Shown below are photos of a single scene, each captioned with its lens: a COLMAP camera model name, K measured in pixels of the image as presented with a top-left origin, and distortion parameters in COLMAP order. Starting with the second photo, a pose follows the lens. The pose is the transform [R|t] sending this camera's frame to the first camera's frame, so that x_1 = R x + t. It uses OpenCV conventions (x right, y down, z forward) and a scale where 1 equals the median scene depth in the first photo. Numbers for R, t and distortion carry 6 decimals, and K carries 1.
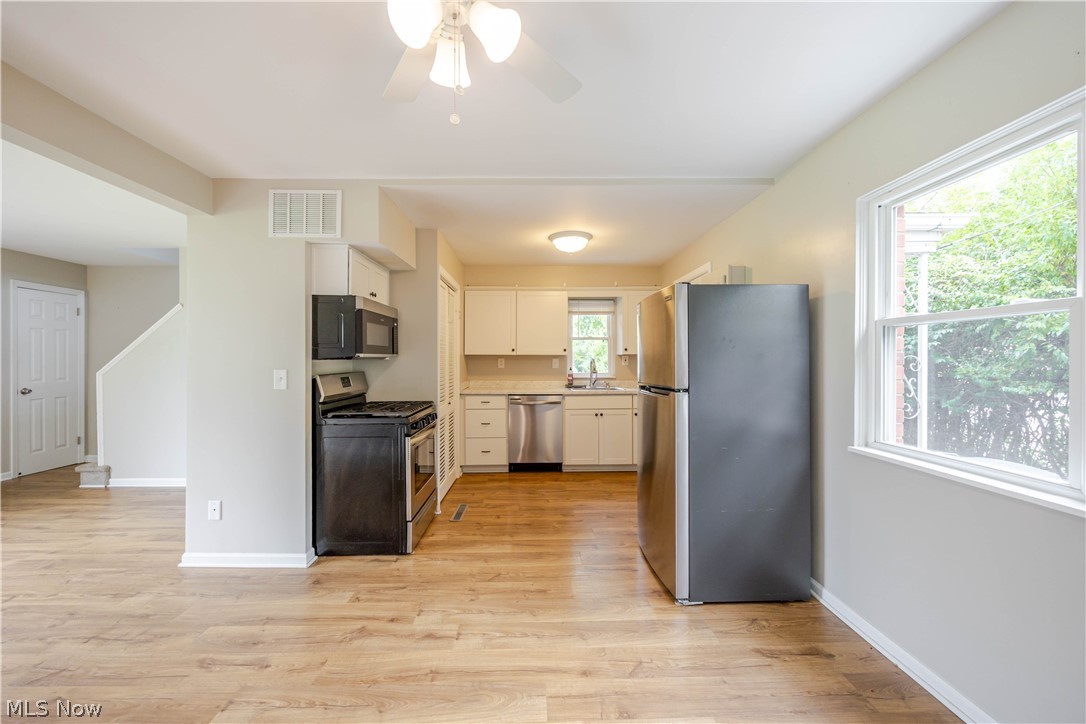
lens RADIAL K [[426.5, 0, 544.5], [0, 426.5, 361.9], [0, 0, 1]] dist [-0.005434, 0.000415]
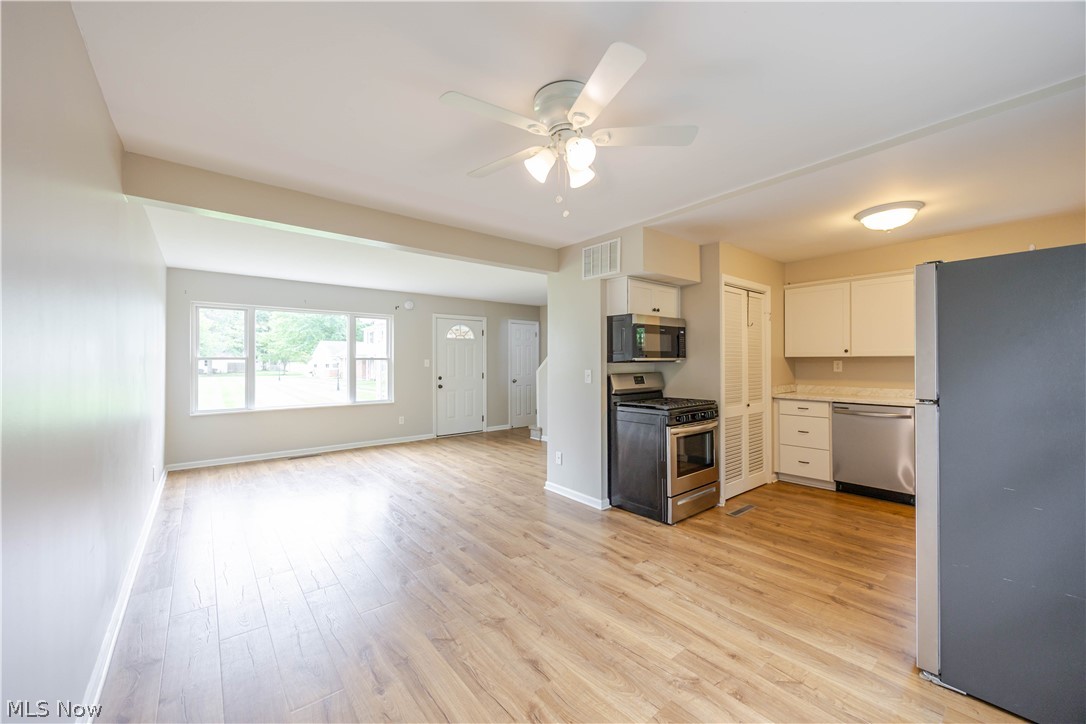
lens RADIAL K [[426.5, 0, 529.7], [0, 426.5, 359.9], [0, 0, 1]] dist [-0.005434, 0.000415]
pose [[0.597944, -0.007531, -0.801502, 0.302971], [-0.001711, 0.999942, -0.010672, 0.001195], [0.801536, 0.007753, 0.597896, -0.024586]]
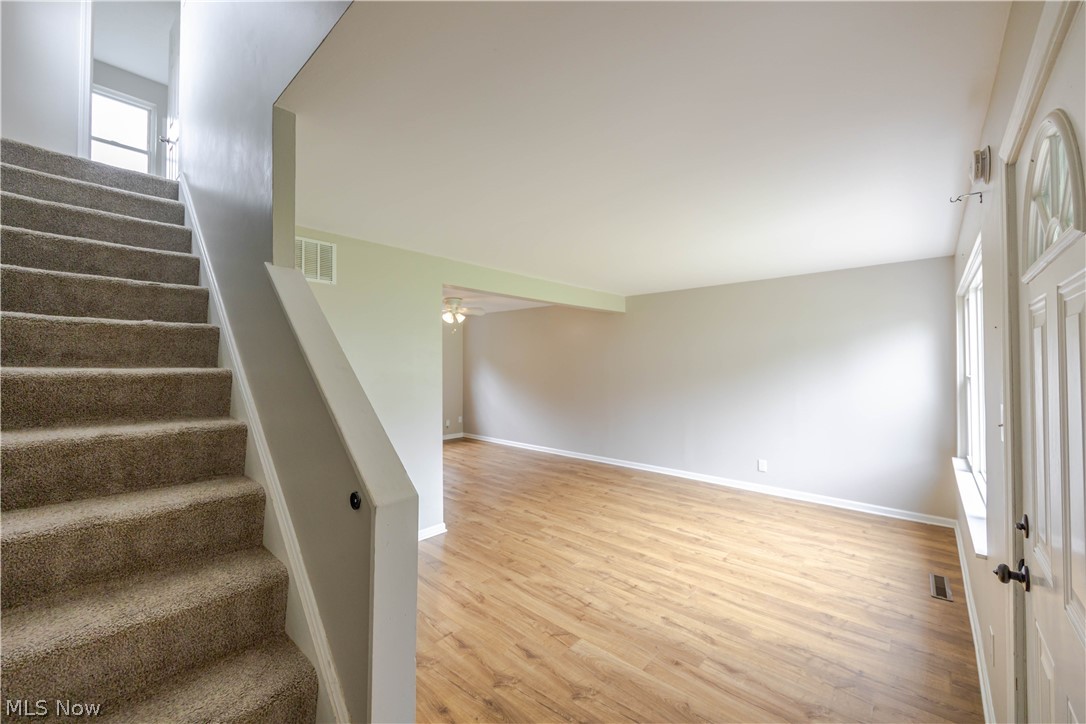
lens RADIAL K [[426.5, 0, 538.5], [0, 426.5, 374.3], [0, 0, 1]] dist [-0.005434, 0.000415]
pose [[-0.725930, -0.017908, 0.687535, -1.435443], [0.005341, 0.999484, 0.031673, -0.057567], [-0.687748, 0.026664, -0.725460, 1.264600]]
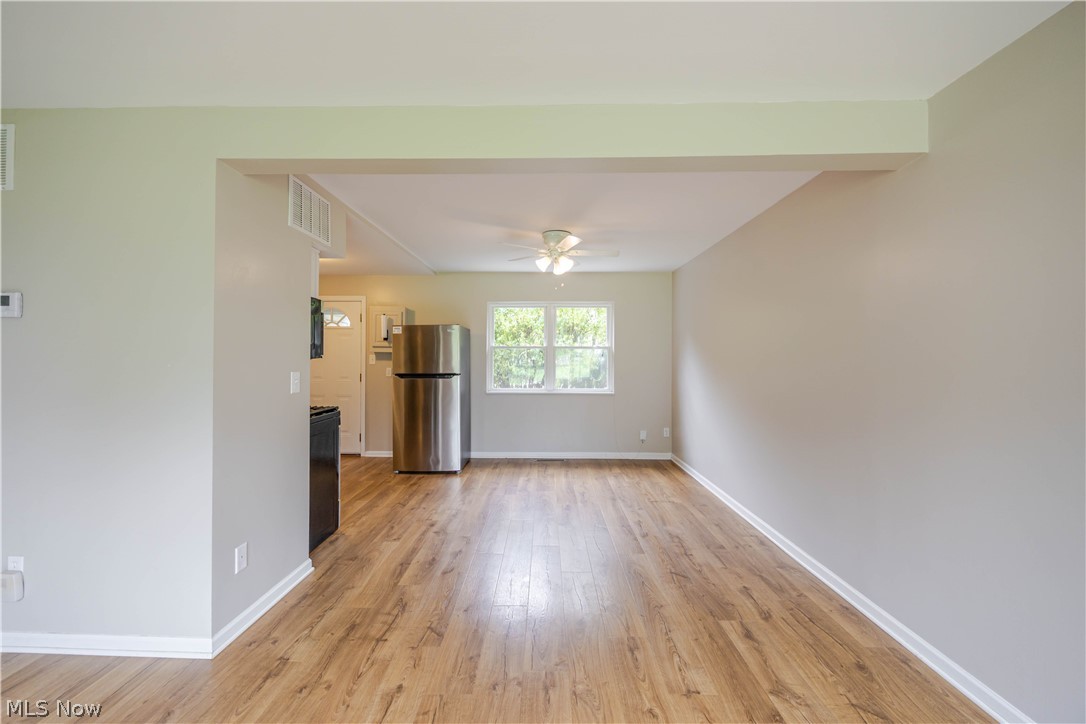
lens RADIAL K [[426.5, 0, 536.1], [0, 426.5, 355.5], [0, 0, 1]] dist [-0.005434, 0.000415]
pose [[0.040509, 0.008011, 0.999147, -1.080260], [0.002151, 0.999965, -0.008105, -0.005549], [-0.999177, 0.002477, 0.040490, 0.308351]]
